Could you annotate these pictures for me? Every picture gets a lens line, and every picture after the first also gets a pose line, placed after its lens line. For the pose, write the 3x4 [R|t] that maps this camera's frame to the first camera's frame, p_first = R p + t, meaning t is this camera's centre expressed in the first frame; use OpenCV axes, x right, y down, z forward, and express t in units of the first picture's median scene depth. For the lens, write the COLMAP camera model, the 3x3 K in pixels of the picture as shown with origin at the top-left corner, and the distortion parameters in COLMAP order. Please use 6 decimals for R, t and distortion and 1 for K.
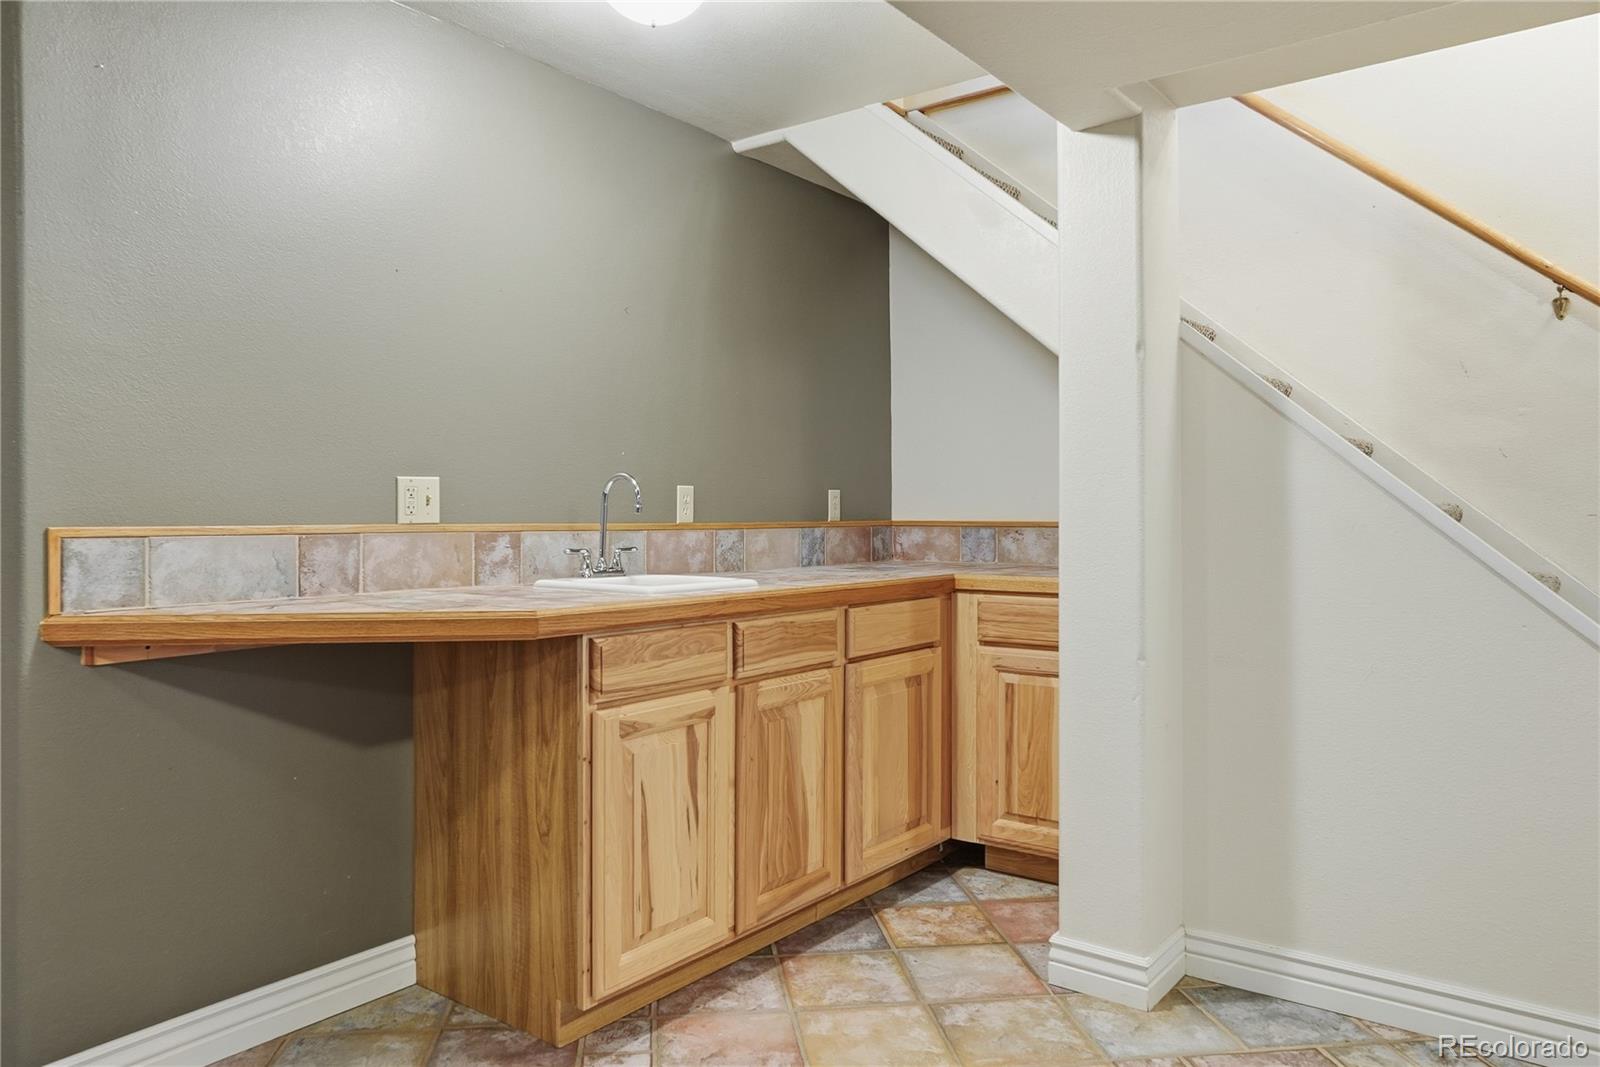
lens RADIAL K [[1084.7, 0, 803.3], [0, 1084.7, 523.3], [0, 0, 1]] dist [-0.021418, -0.000003]
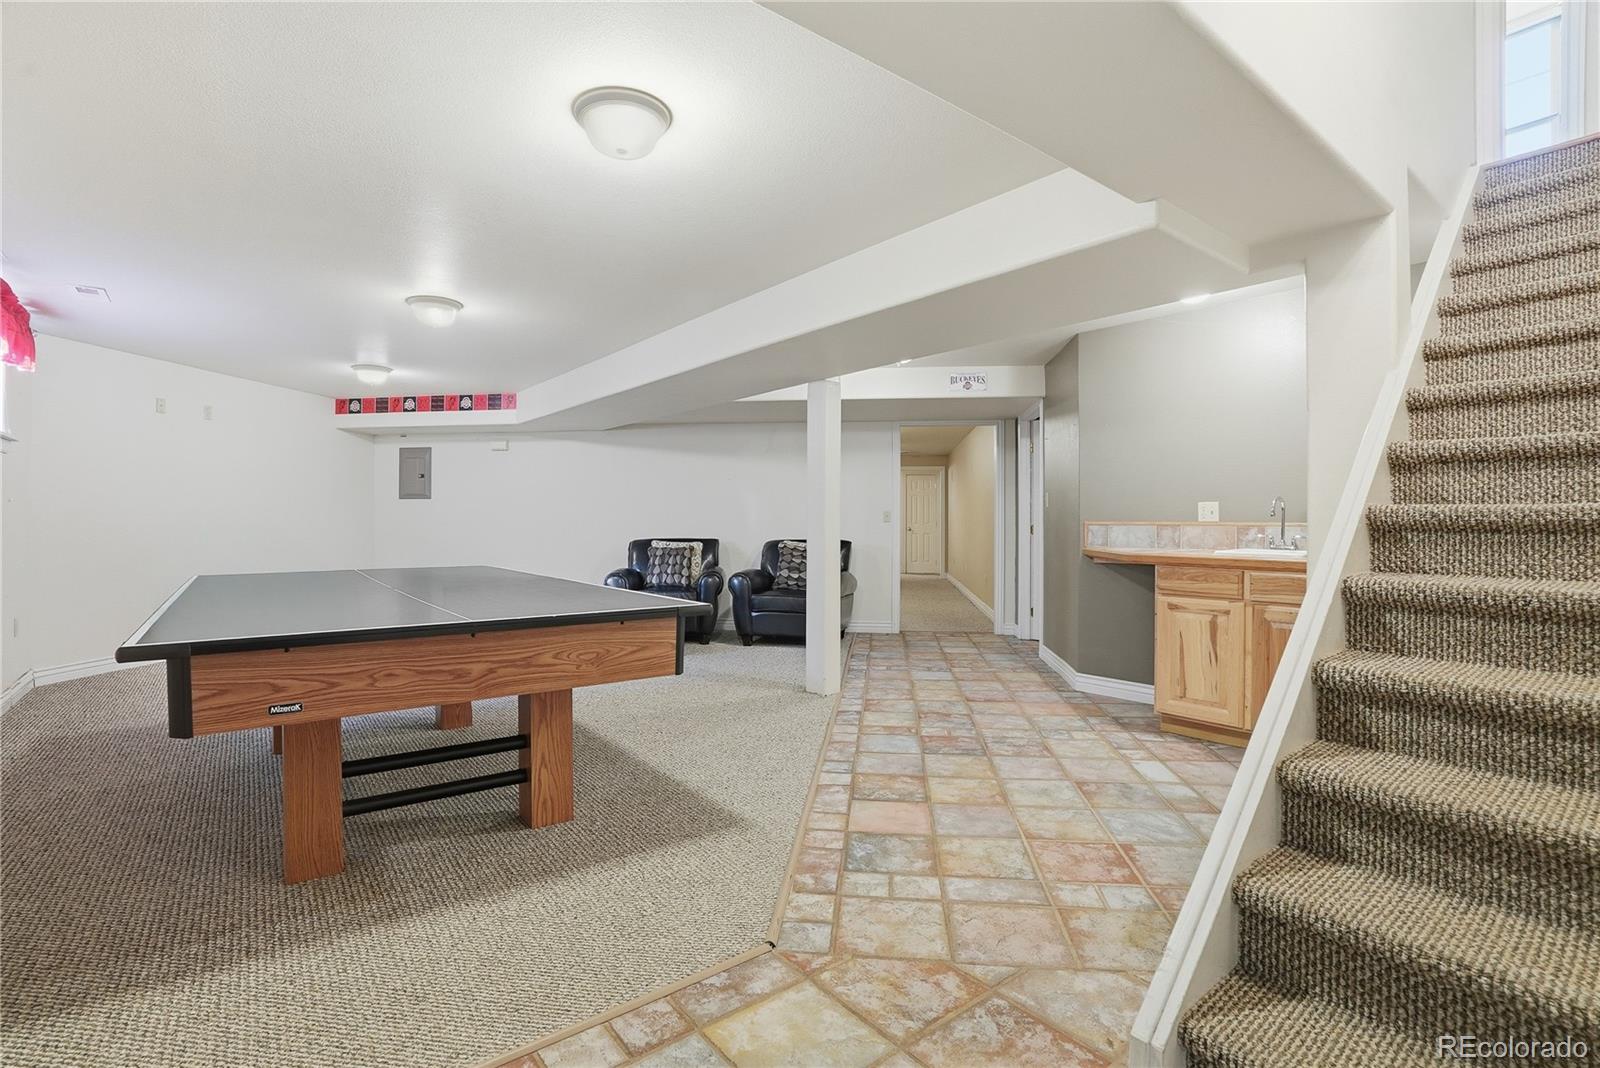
lens RADIAL K [[747.2, 0, 796.4], [0, 747.2, 525.5], [0, 0, 1]] dist [-0.001419, 0.000621]
pose [[-0.253944, 0.003611, -0.967212, 1.425204], [-0.011515, 0.999911, 0.006757, 0.007341], [0.967150, 0.012854, -0.253880, 0.524950]]
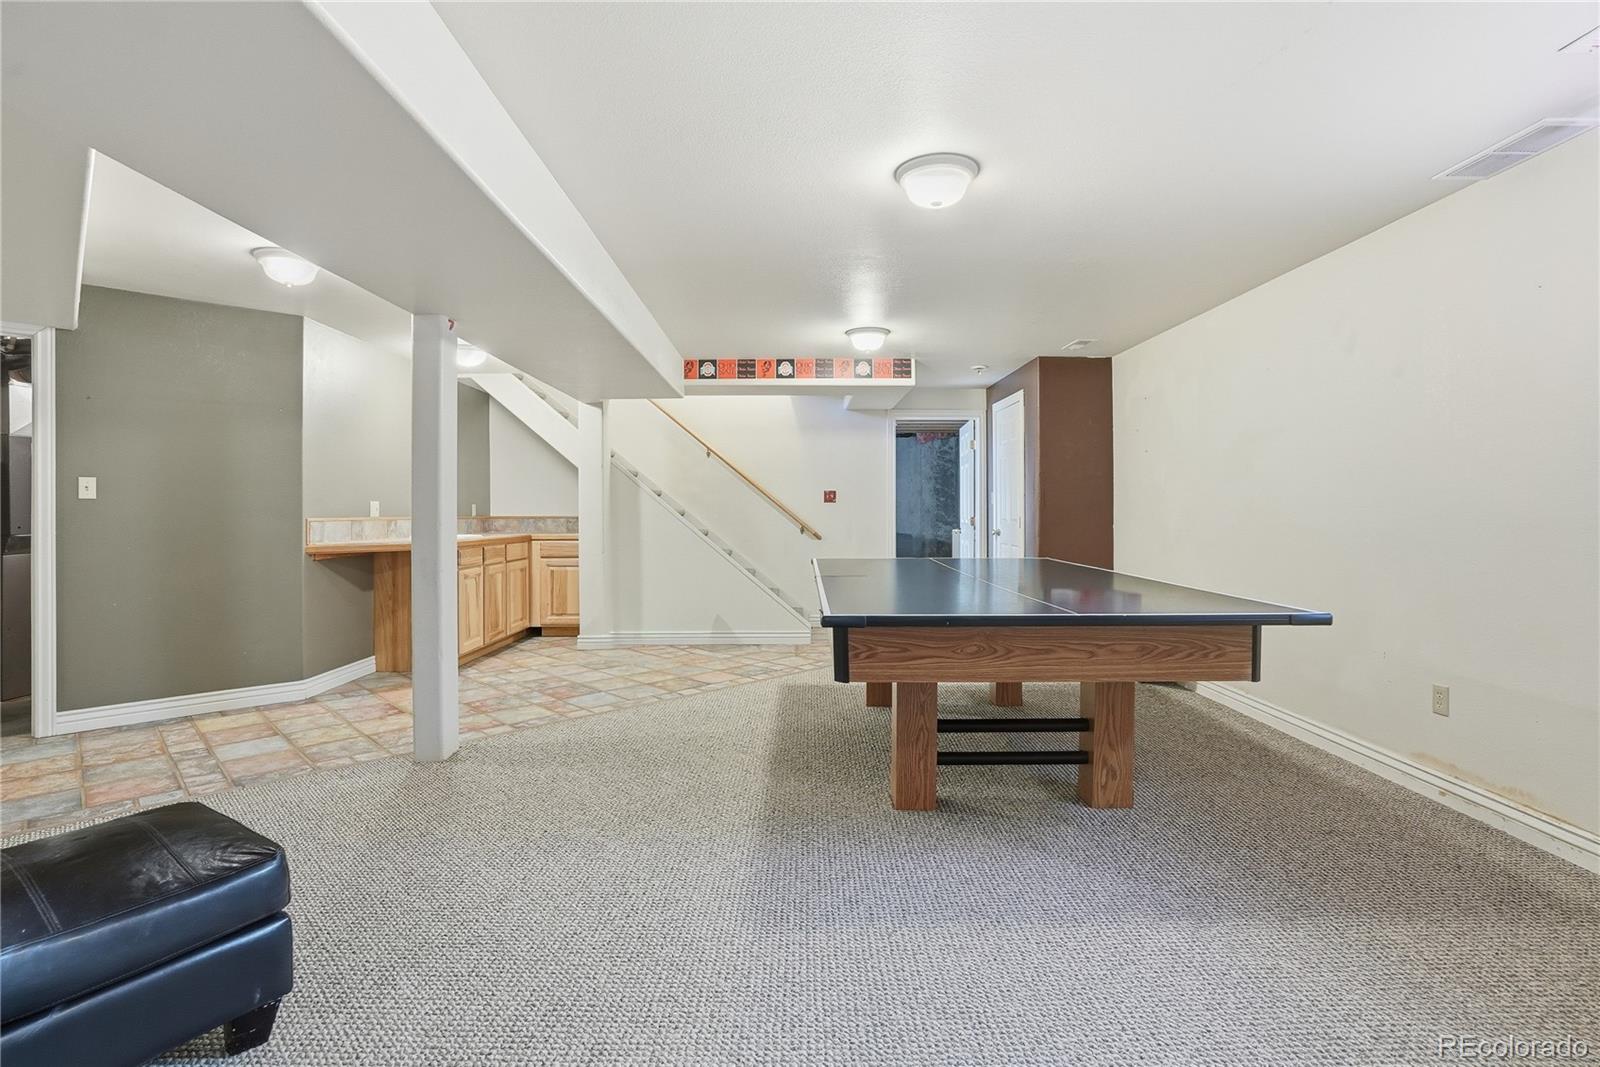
lens RADIAL K [[747.2, 0, 796.4], [0, 747.2, 525.0], [0, 0, 1]] dist [-0.001419, 0.000621]
pose [[0.783405, -0.013321, 0.621369, -0.703924], [0.009436, 0.999910, 0.009539, 0.012892], [-0.621440, -0.001610, 0.783460, -1.299045]]
